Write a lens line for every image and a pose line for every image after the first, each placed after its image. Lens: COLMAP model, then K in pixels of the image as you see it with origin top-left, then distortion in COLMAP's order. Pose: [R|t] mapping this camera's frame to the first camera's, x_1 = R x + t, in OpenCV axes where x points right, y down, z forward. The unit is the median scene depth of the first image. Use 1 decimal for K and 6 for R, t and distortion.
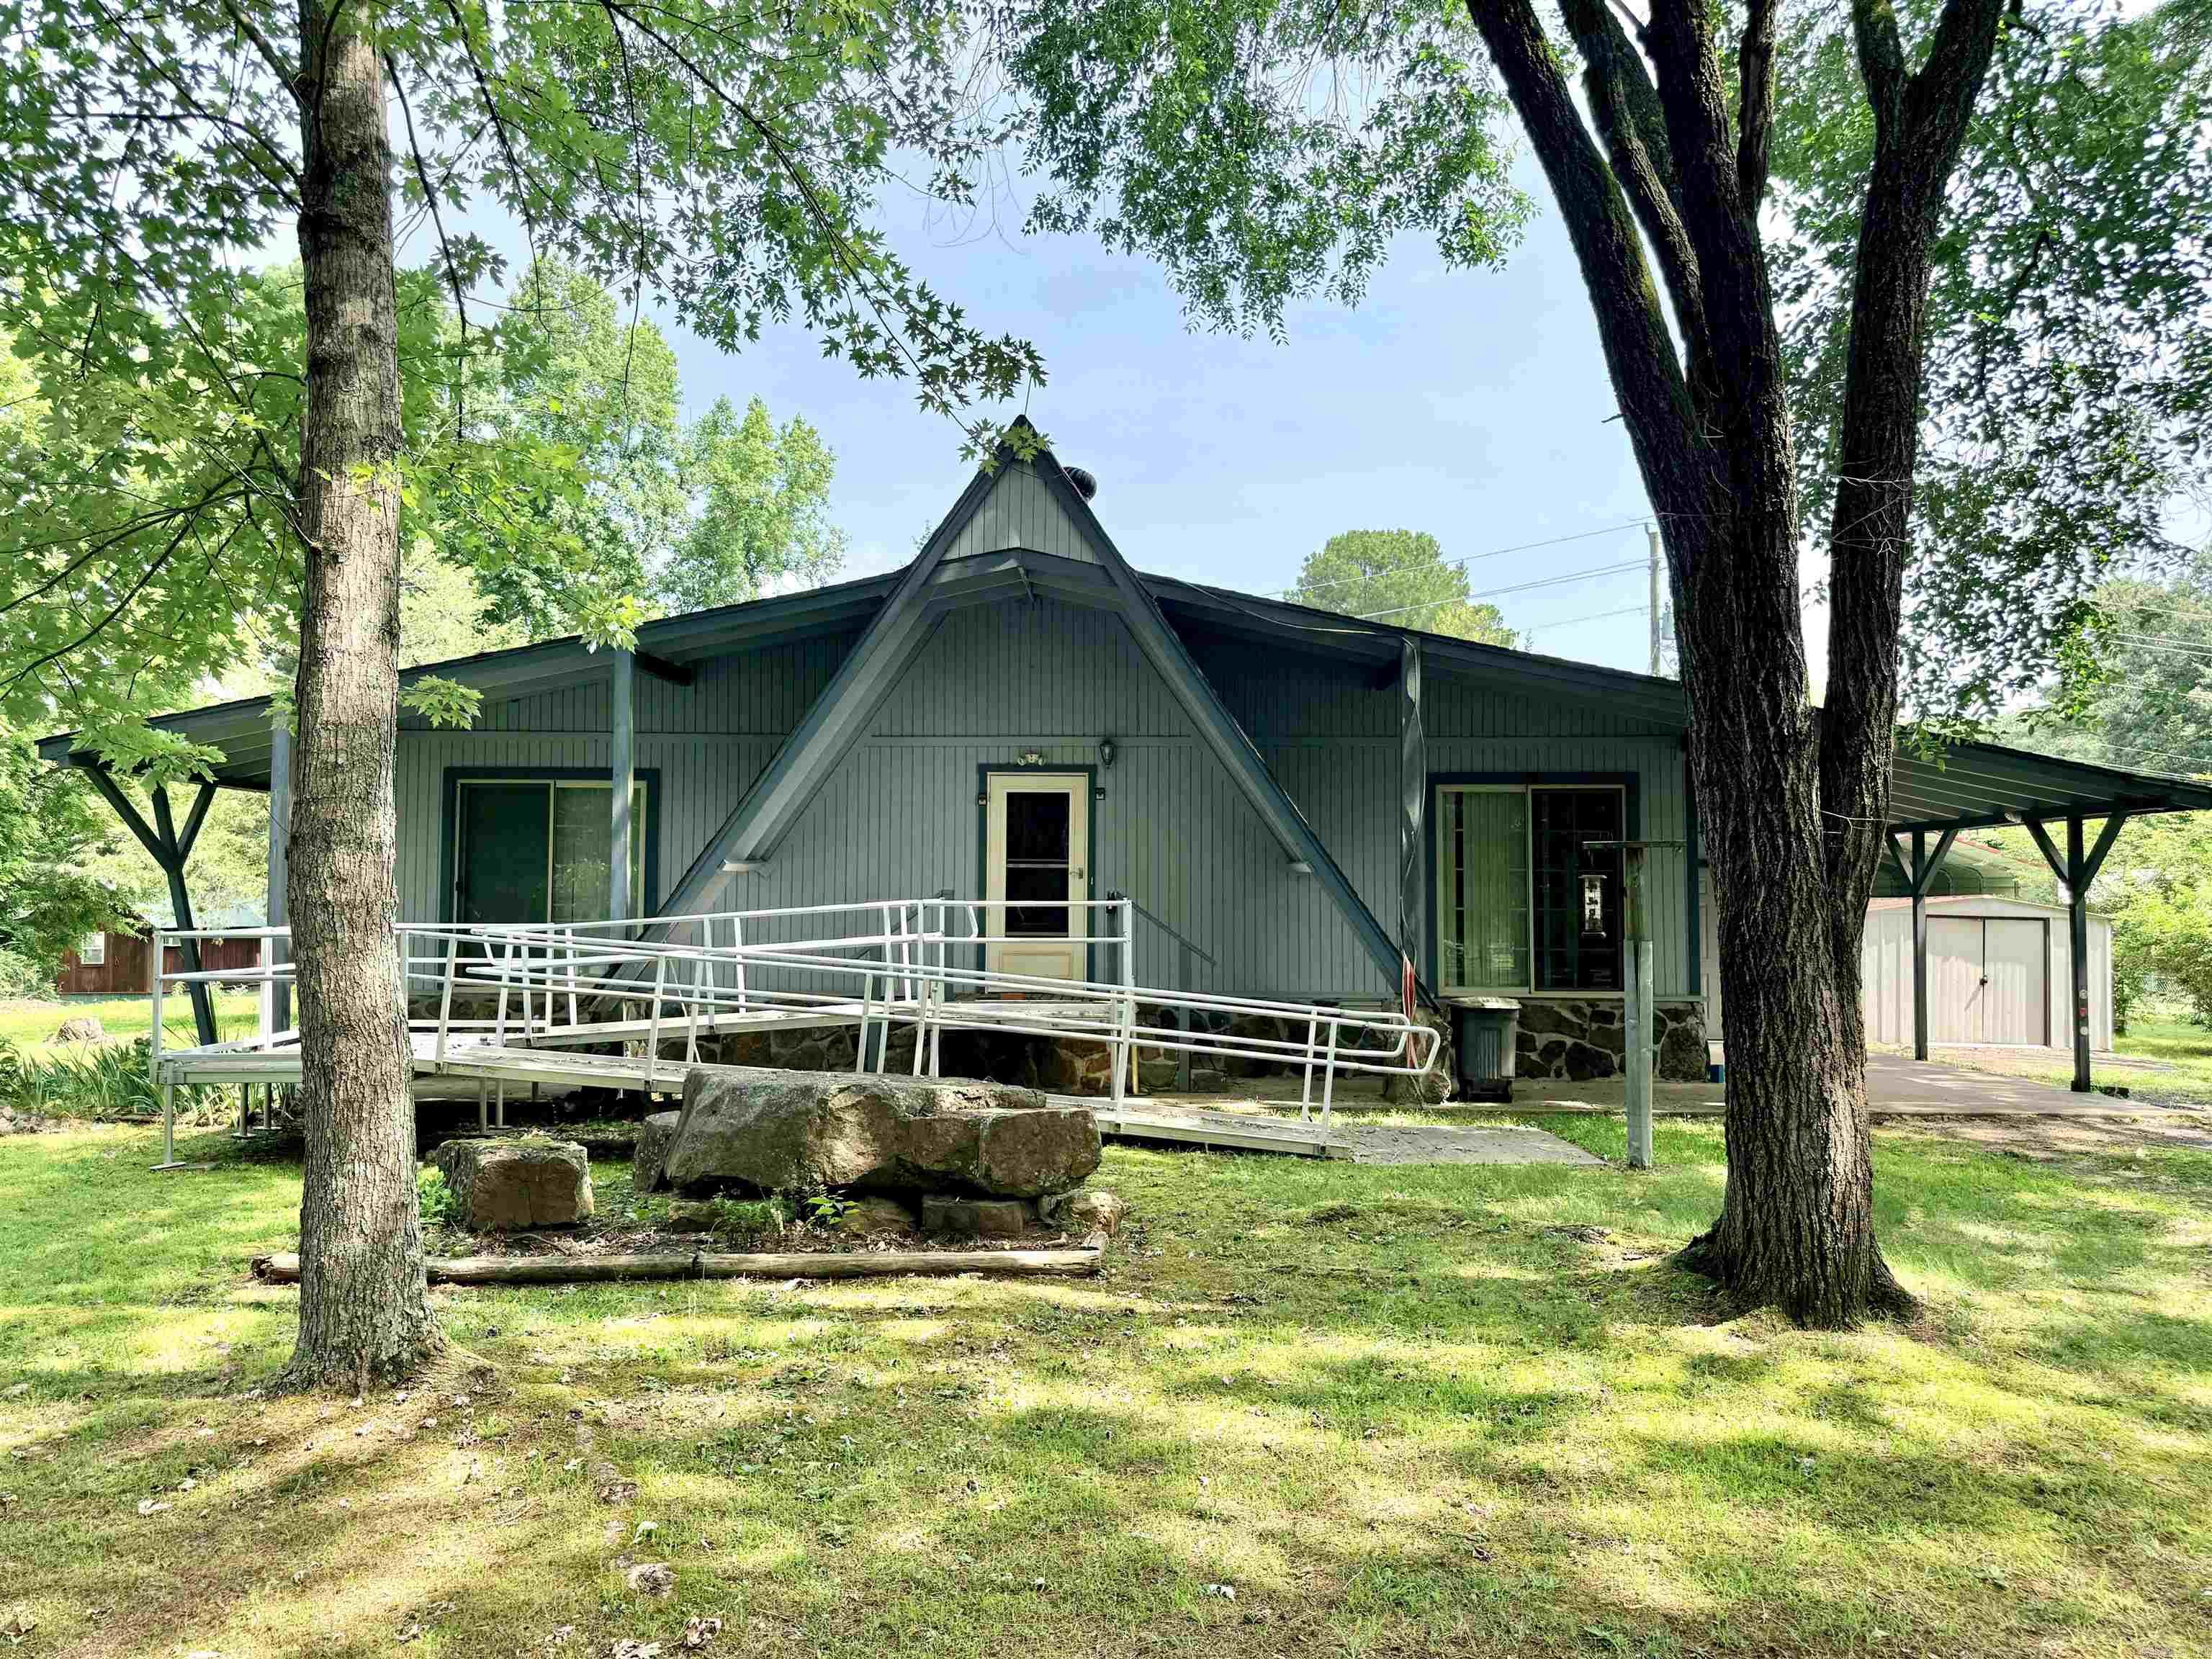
lens RADIAL K [[1559.1, 0, 1147.0], [0, 1559.1, 834.4], [0, 0, 1]] dist [0.147418, -0.286311]
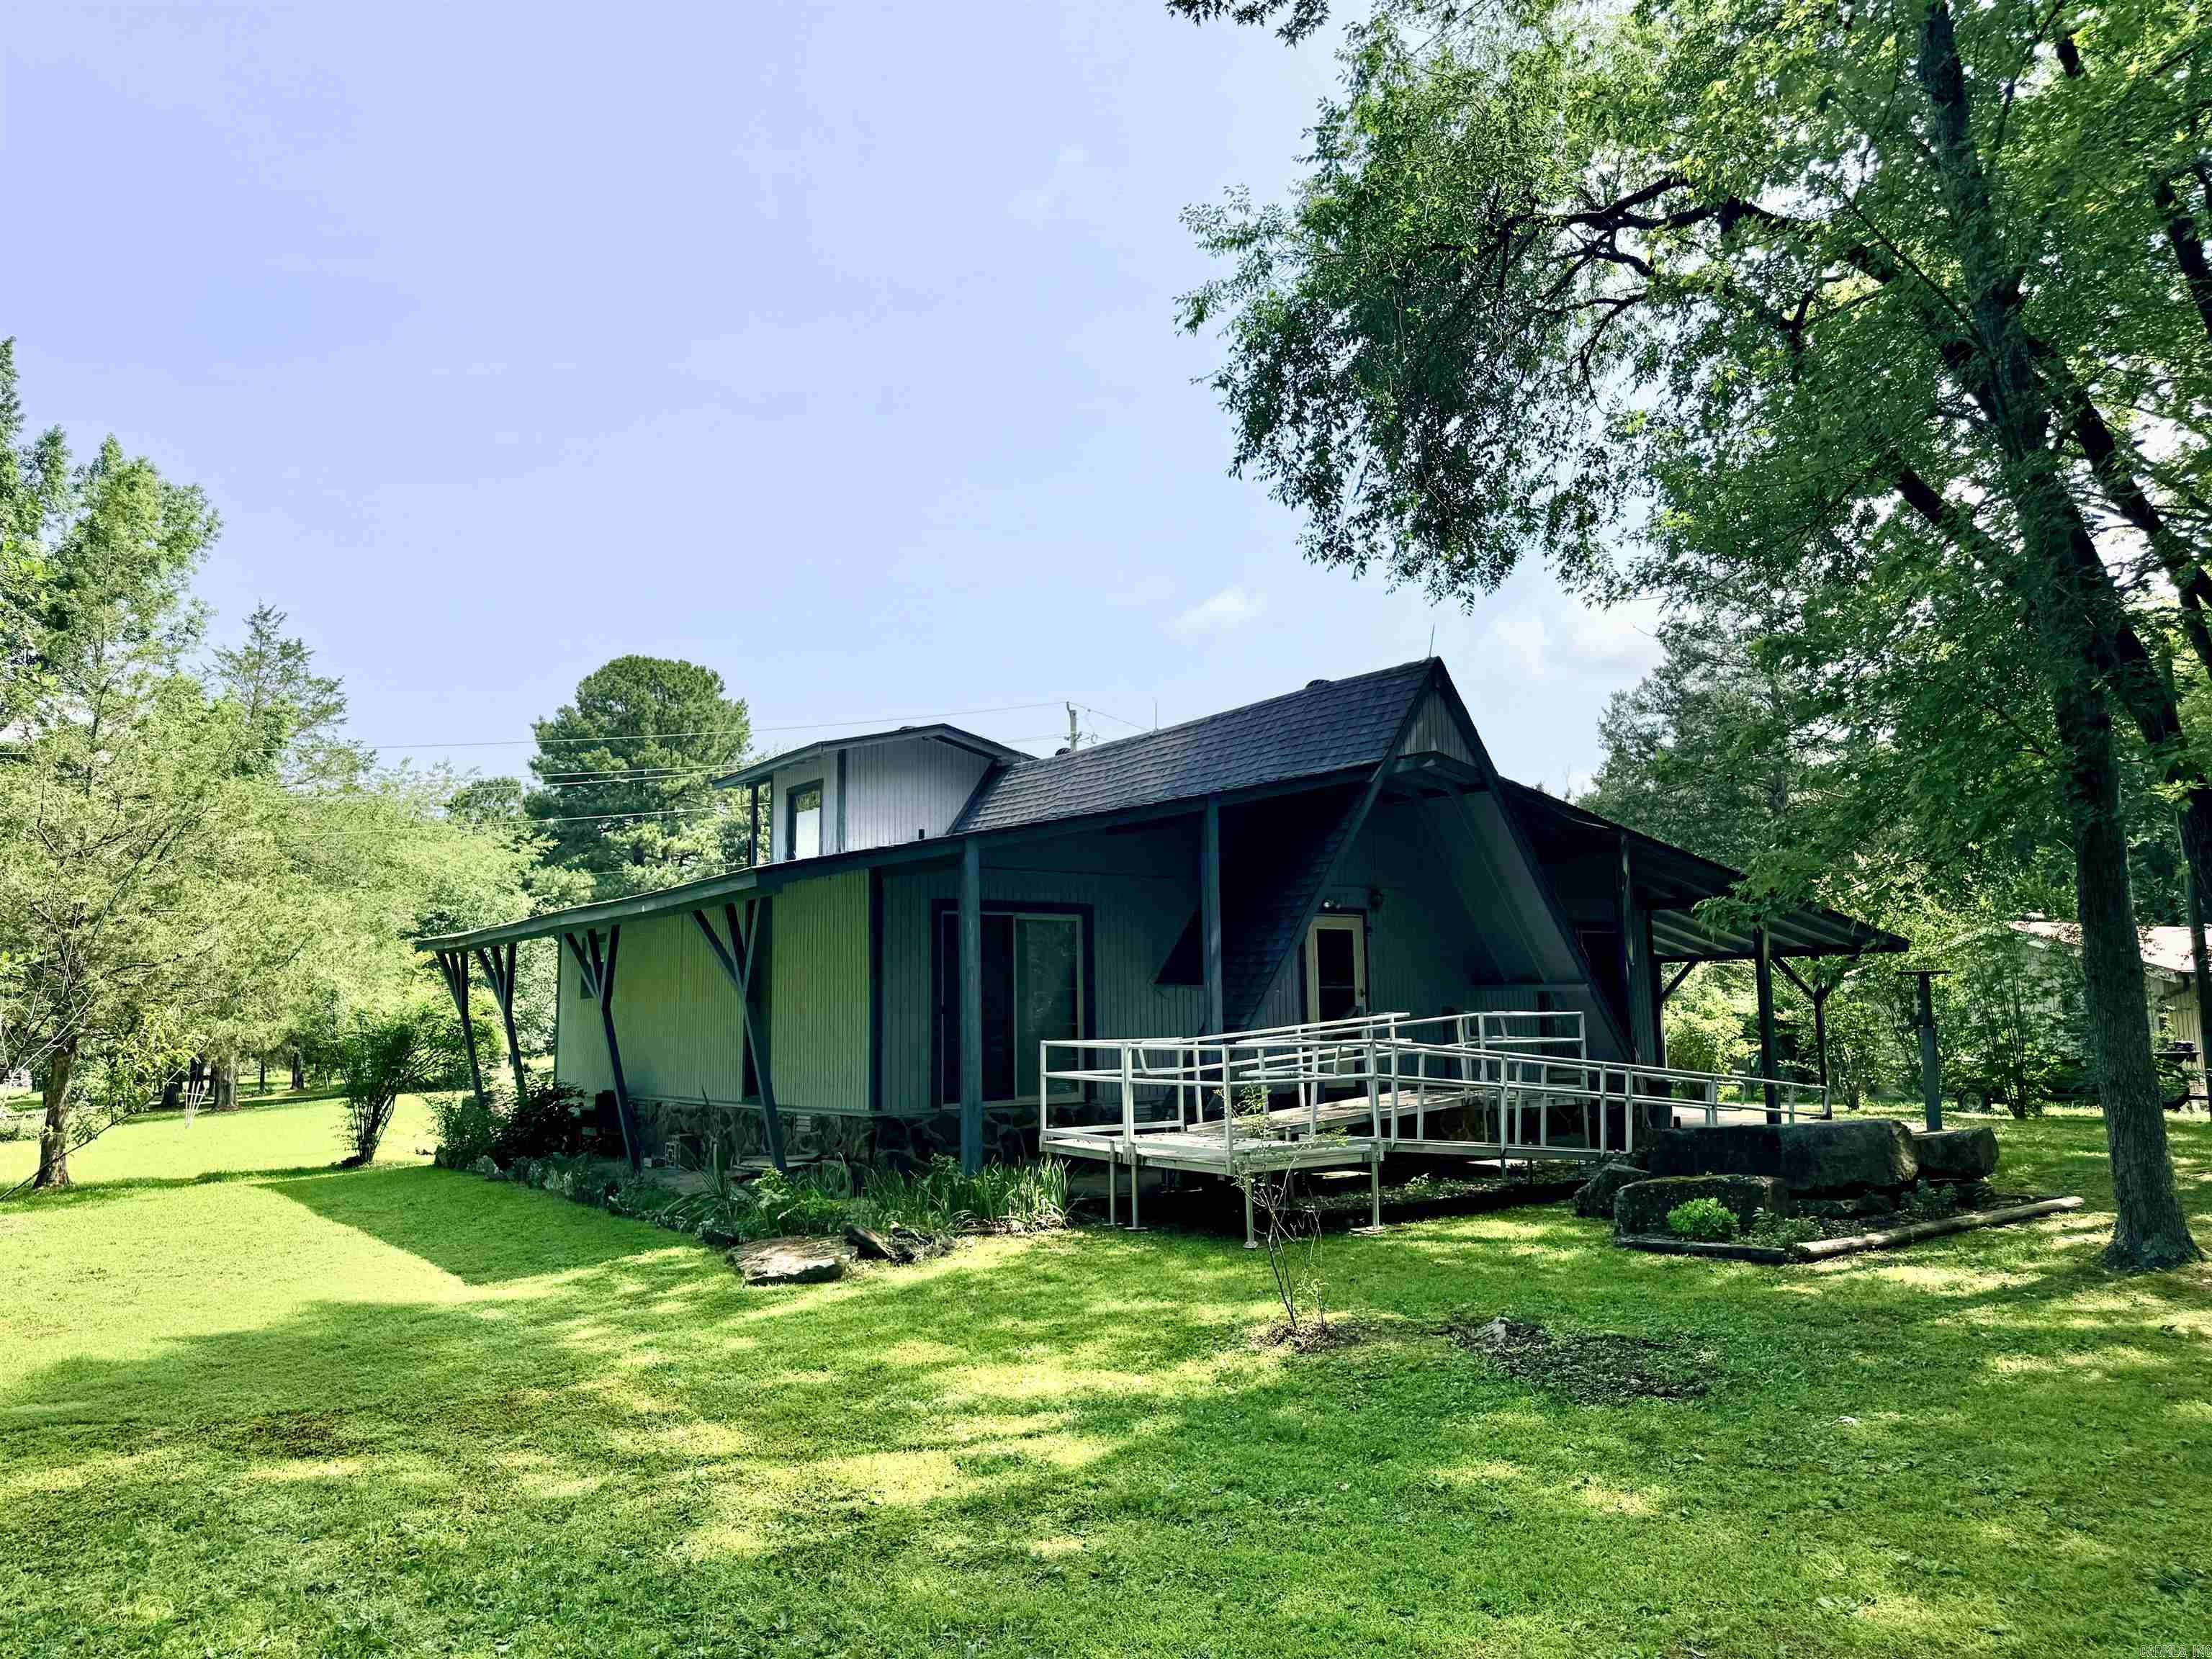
lens RADIAL K [[1547.6, 0, 1103.4], [0, 1547.6, 833.1], [0, 0, 1]] dist [0.142891, -0.275977]
pose [[0.812661, 0.050998, 0.580501, -0.973142], [-0.004912, 0.996727, -0.080687, -0.002118], [-0.582716, 0.062720, 0.810252, 0.070482]]
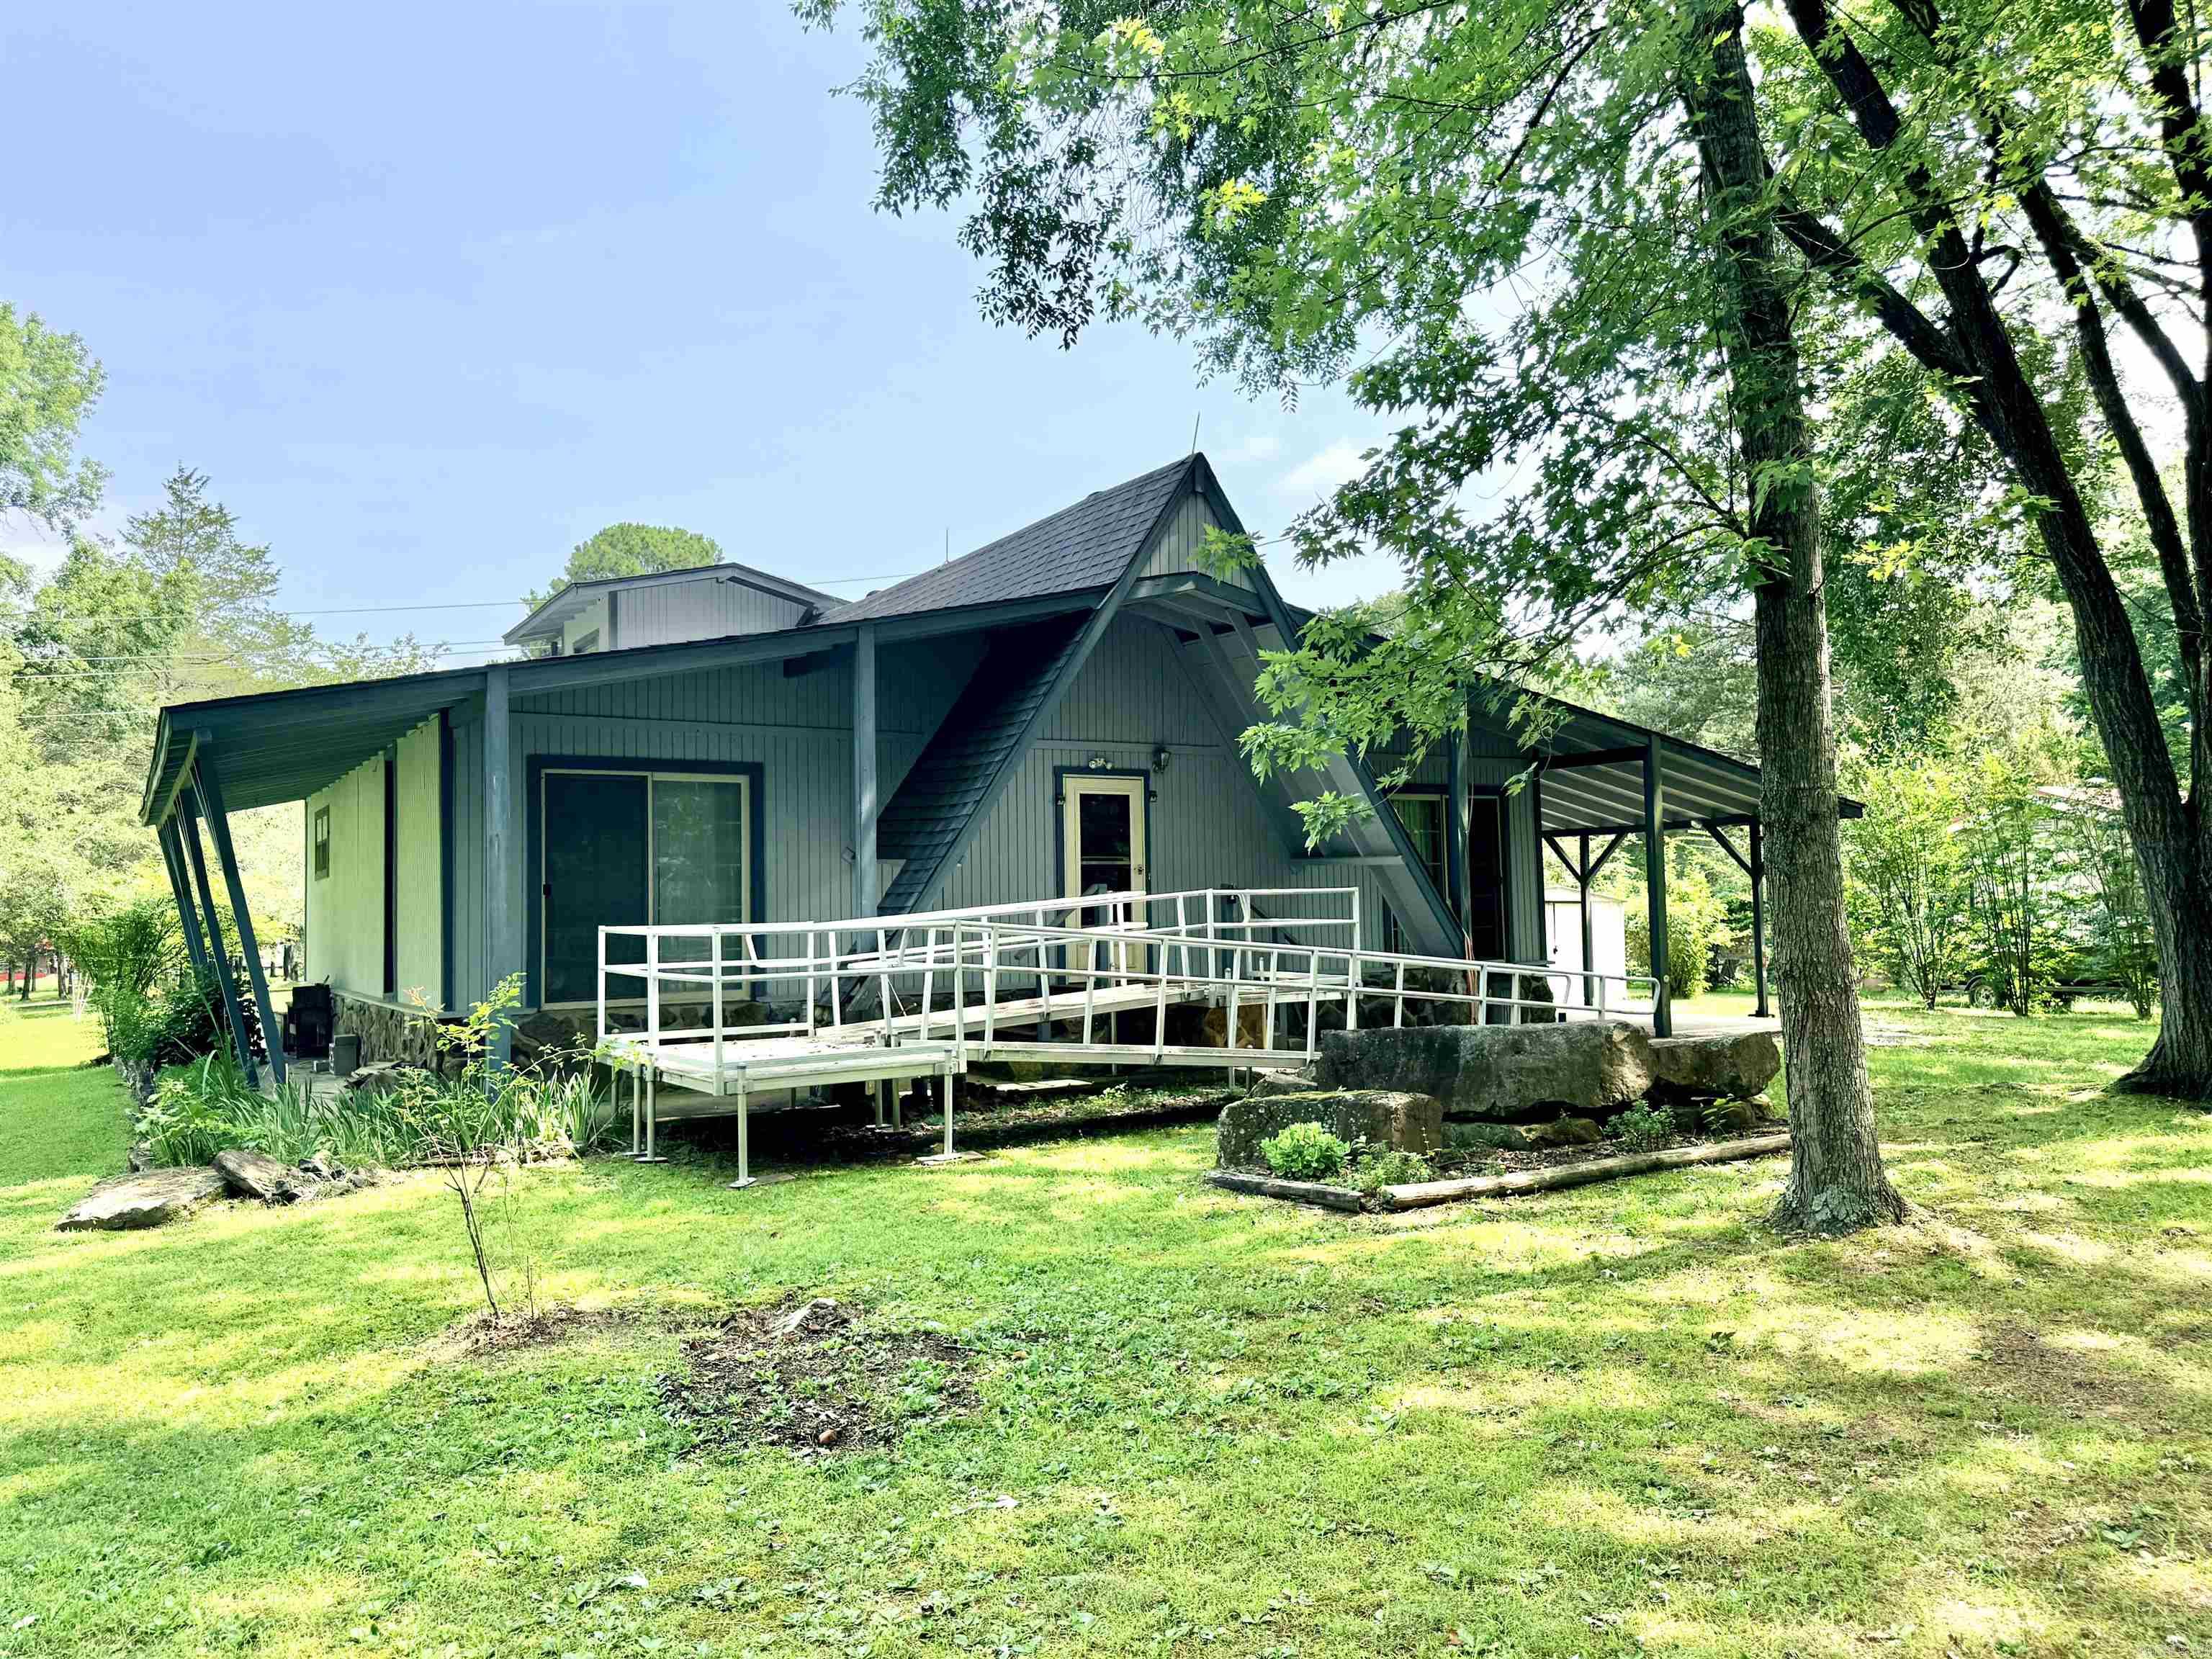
lens RADIAL K [[1605.0, 0, 1114.6], [0, 1605.0, 852.2], [0, 0, 1]] dist [0.068482, -0.093276]
pose [[0.848637, -0.001533, 0.528974, -0.647584], [0.000103, 0.999996, 0.002732, 0.009797], [-0.528976, -0.002264, 0.848634, 0.062752]]
